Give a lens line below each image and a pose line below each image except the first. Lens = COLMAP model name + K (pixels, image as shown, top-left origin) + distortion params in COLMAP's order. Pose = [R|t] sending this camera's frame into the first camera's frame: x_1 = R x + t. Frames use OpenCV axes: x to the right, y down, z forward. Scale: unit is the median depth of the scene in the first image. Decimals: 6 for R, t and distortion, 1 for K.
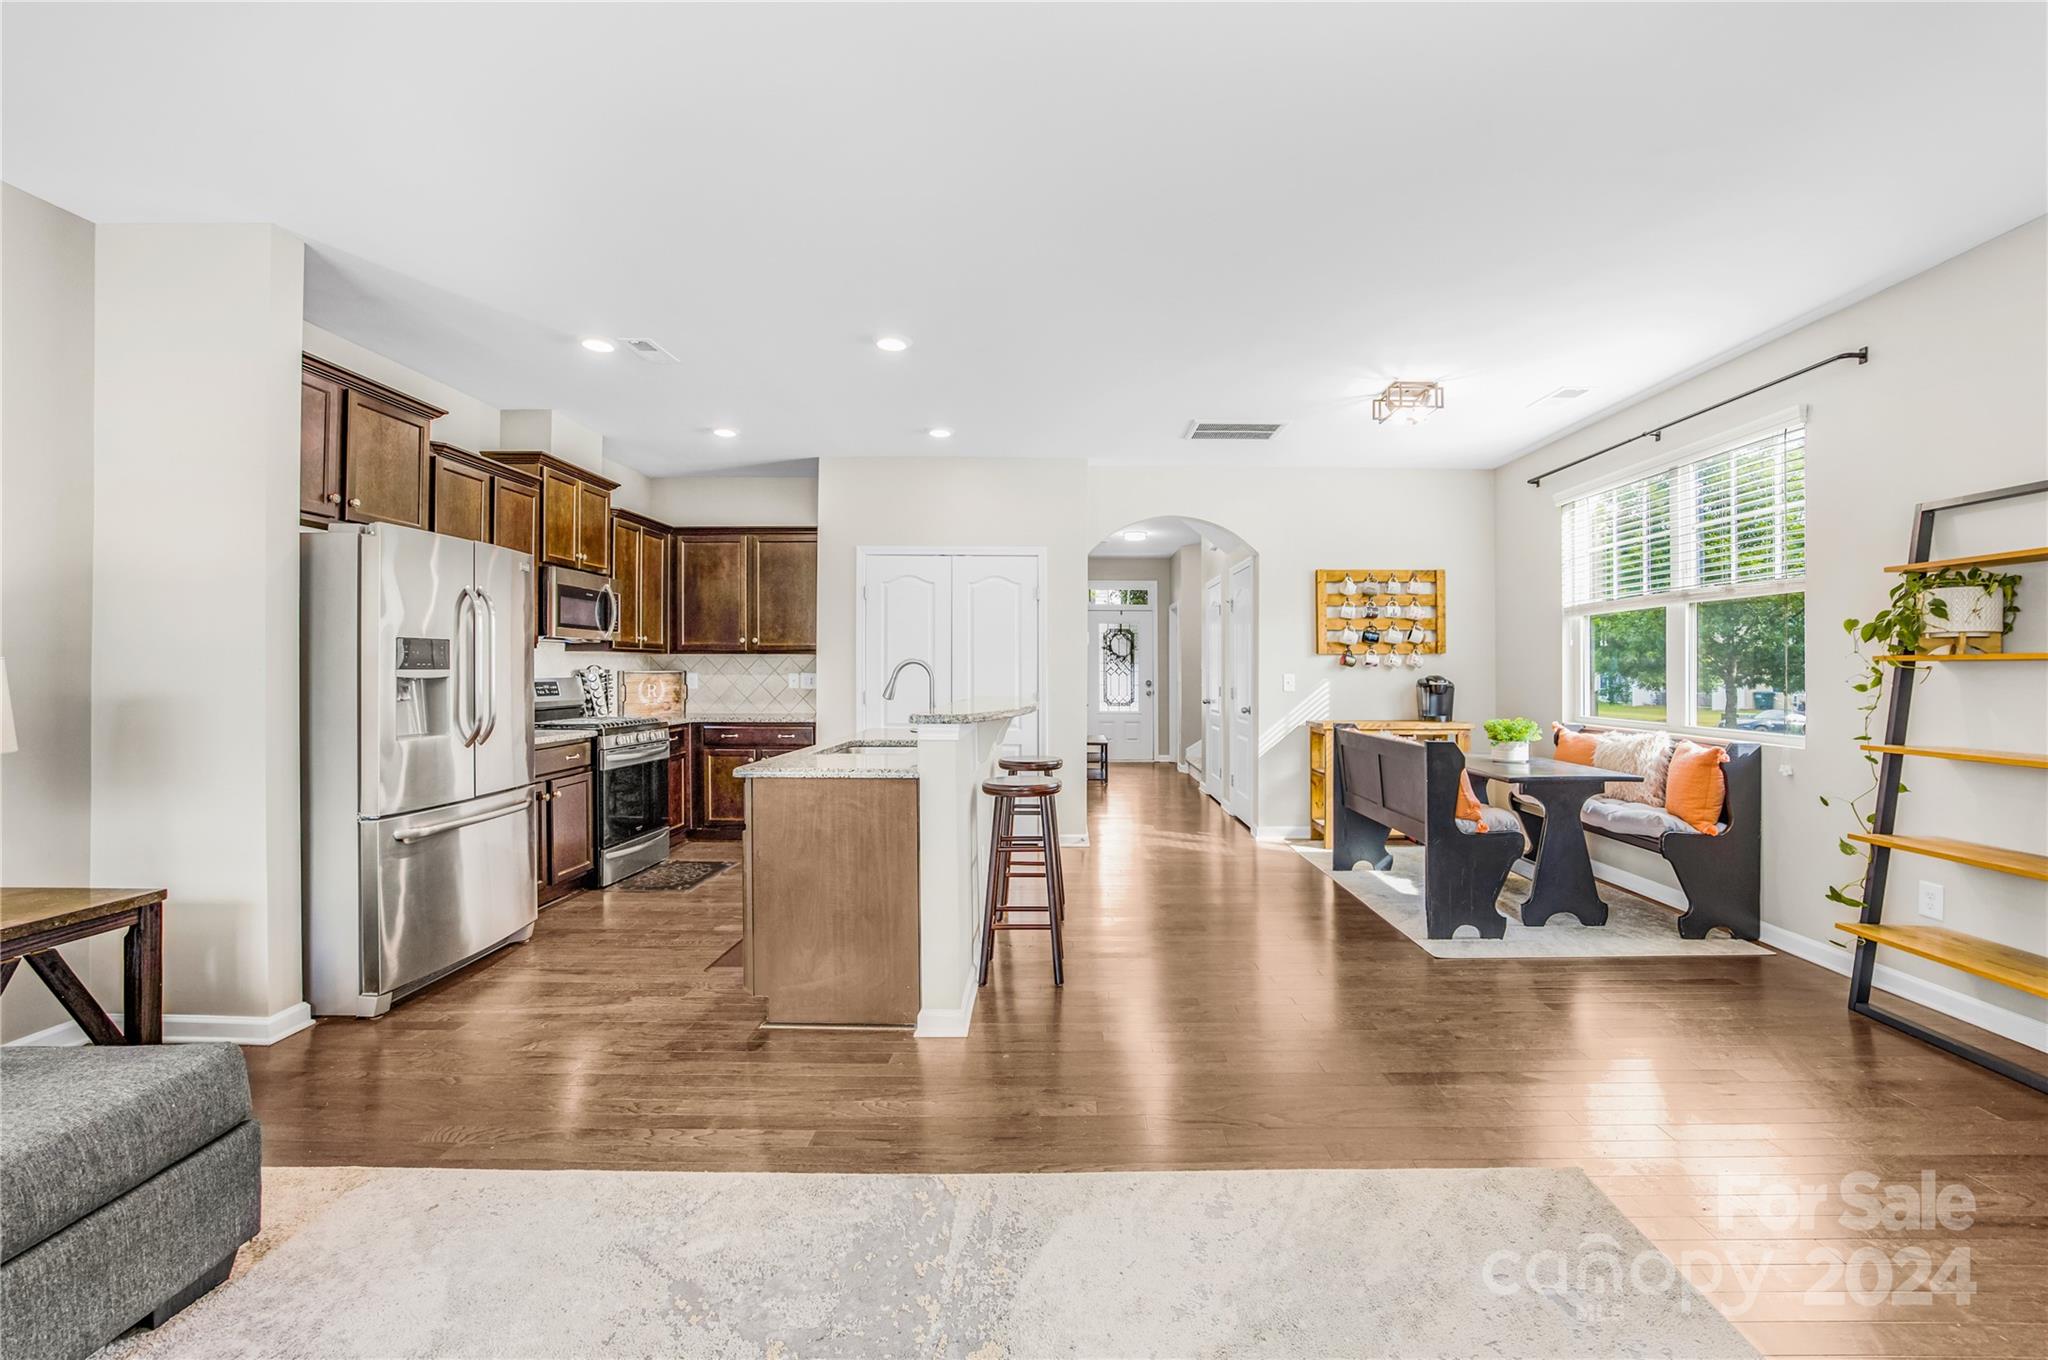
lens RADIAL K [[836.6, 0, 1073.0], [0, 836.6, 671.7], [0, 0, 1]] dist [-0.021153, 0.000344]
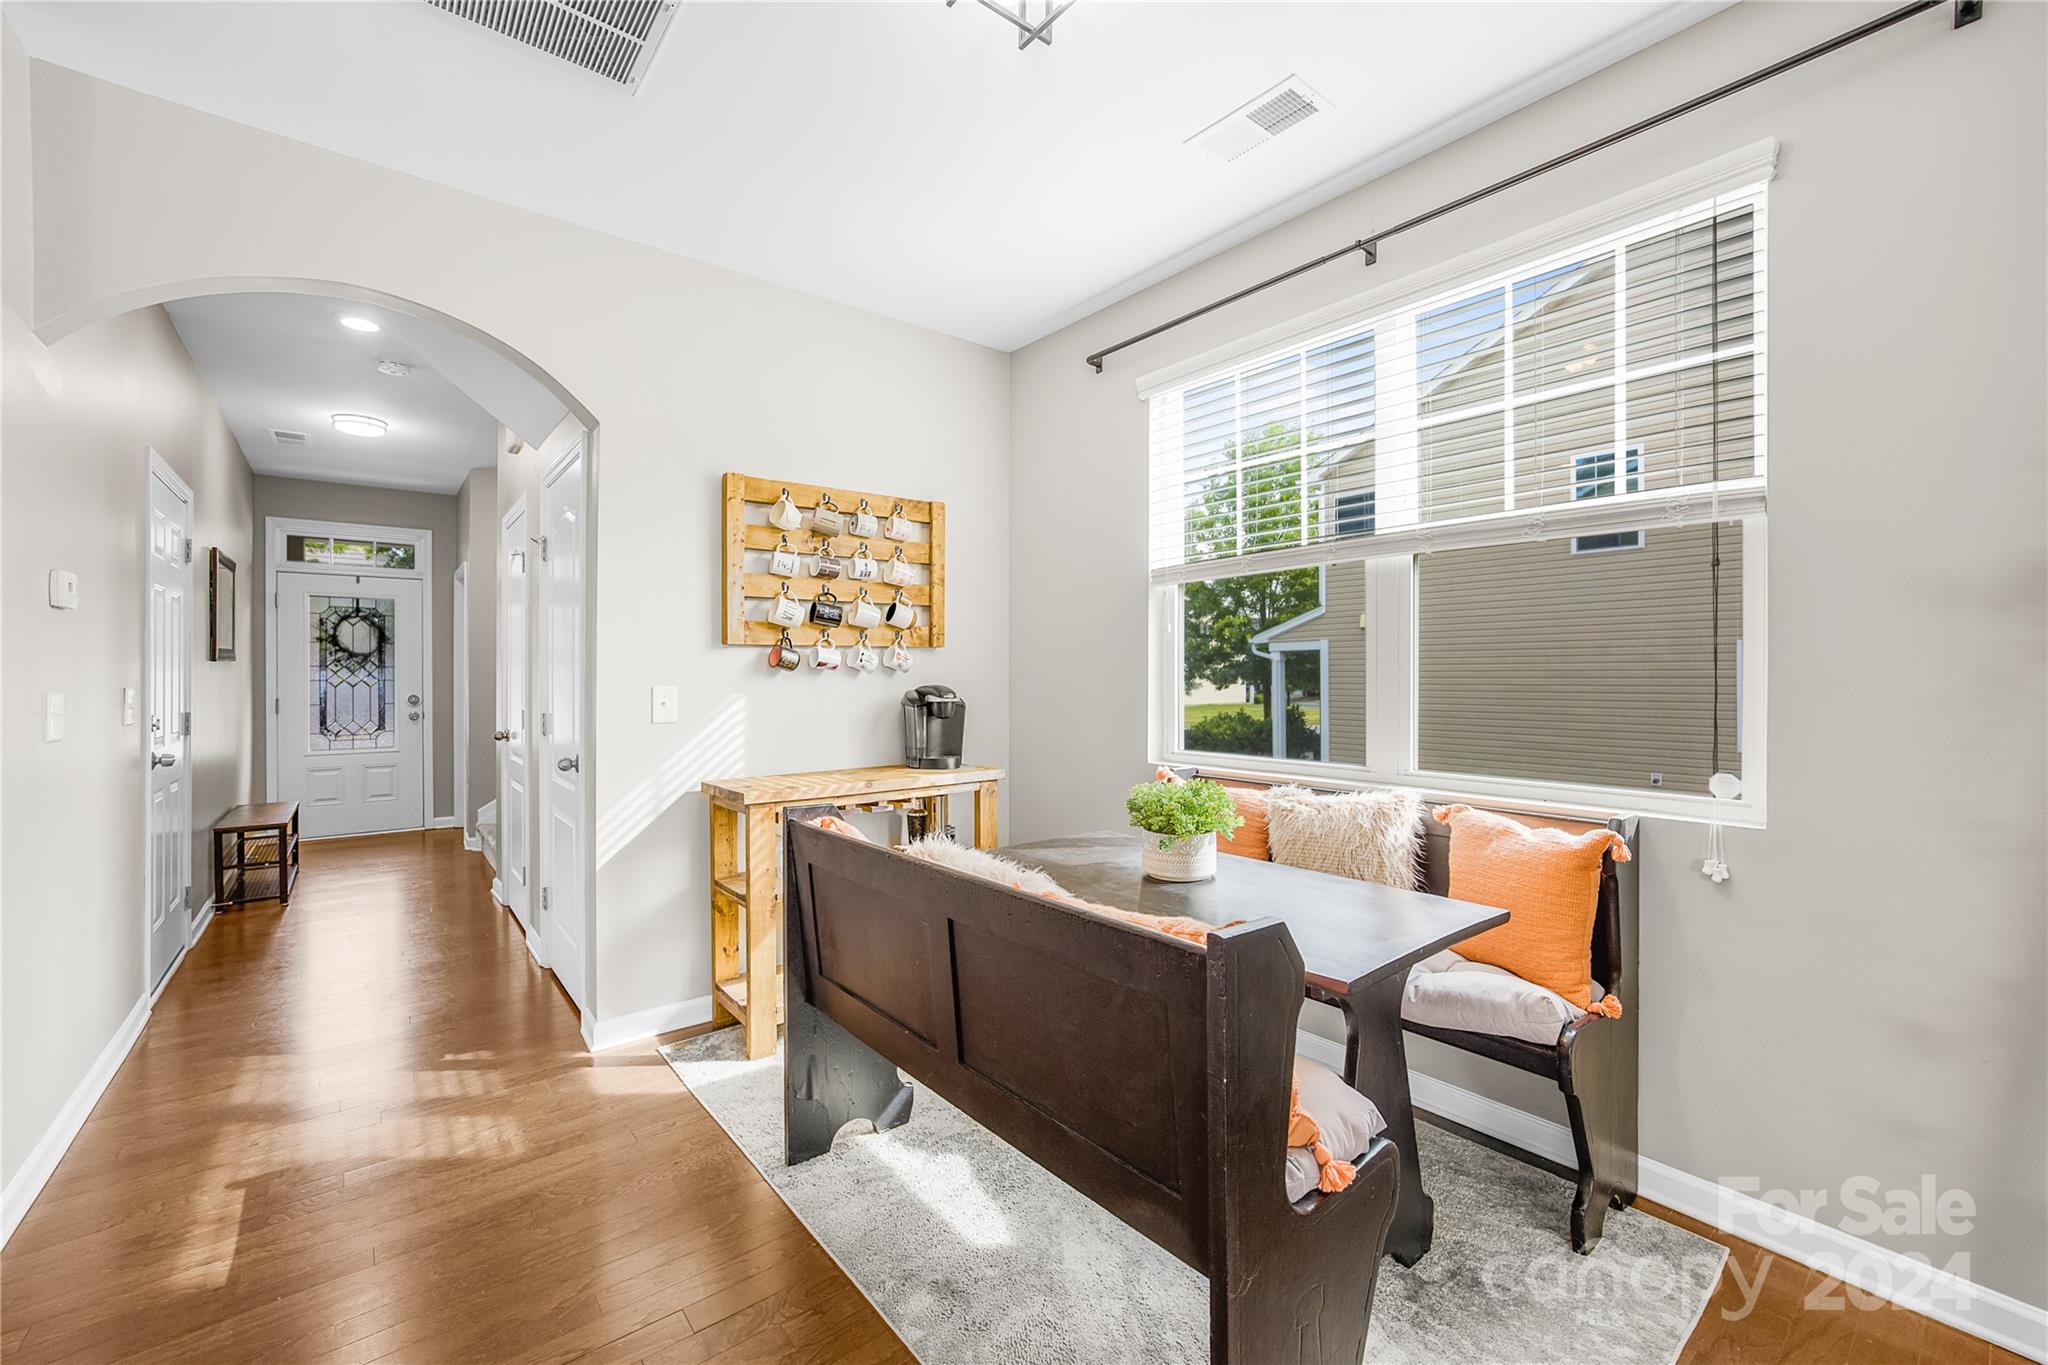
lens RADIAL K [[838.7, 0, 988.2], [0, 838.7, 656.5], [0, 0, 1]] dist [-0.034418, 0.018479]
pose [[0.800619, 0.006124, 0.599142, 0.140142], [0.008318, 0.999738, -0.021334, -0.002996], [-0.599115, 0.022064, 0.800359, 0.592630]]
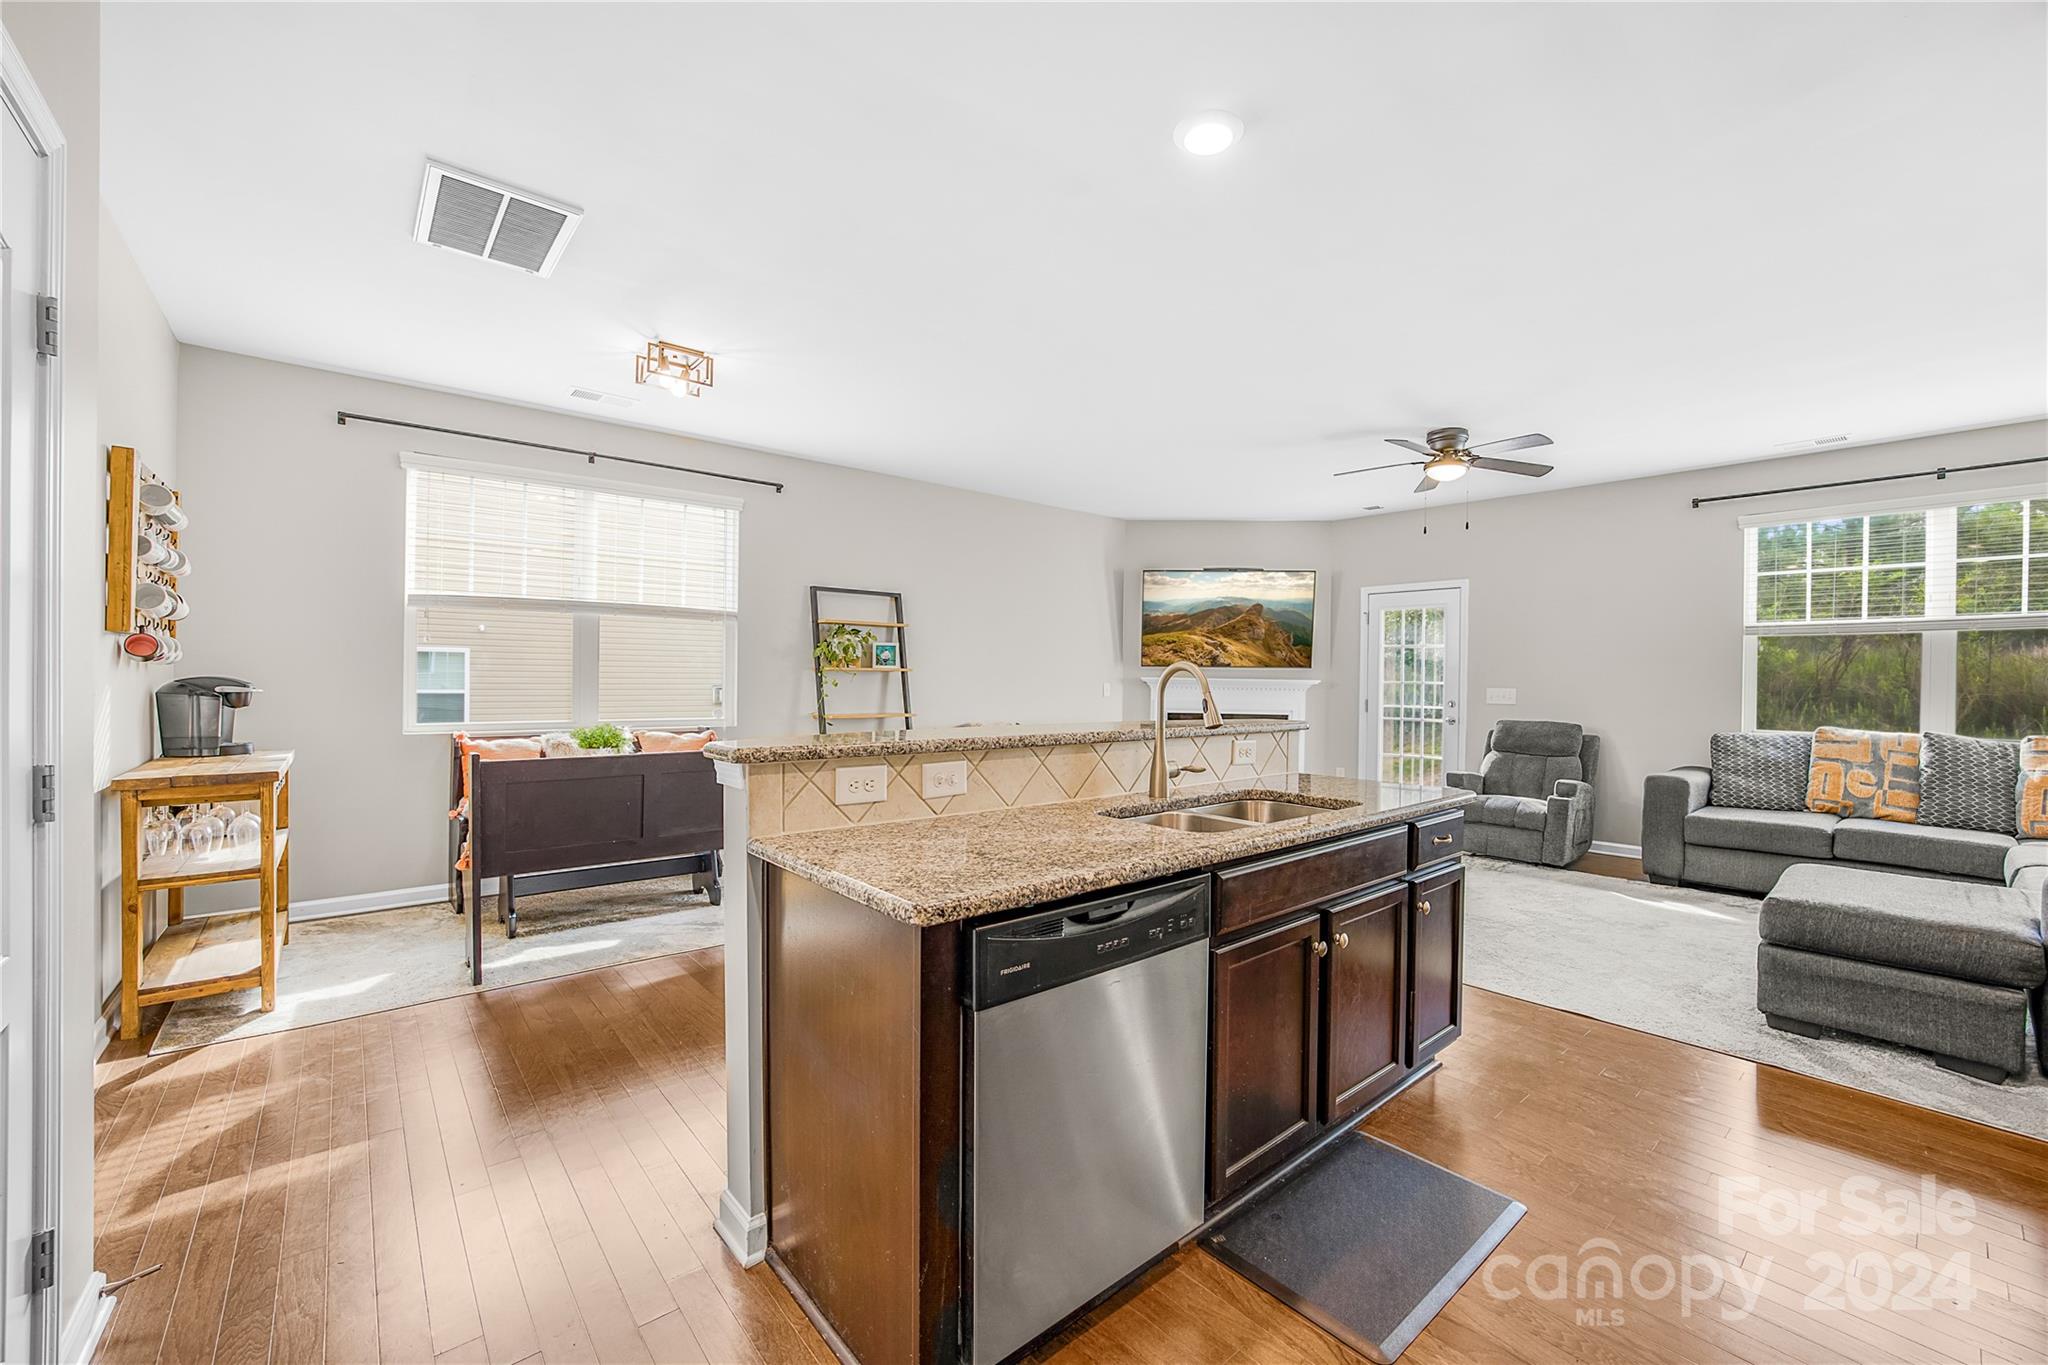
lens RADIAL K [[861.1, 0, 1024.0], [0, 861.1, 682.5], [0, 0, 1]] dist [-0.002543, -0.000251]
pose [[-0.632825, -0.011310, 0.774212, -0.446465], [-0.008562, 0.999934, 0.007610, -0.003258], [-0.774247, -0.001813, -0.632881, 1.062152]]
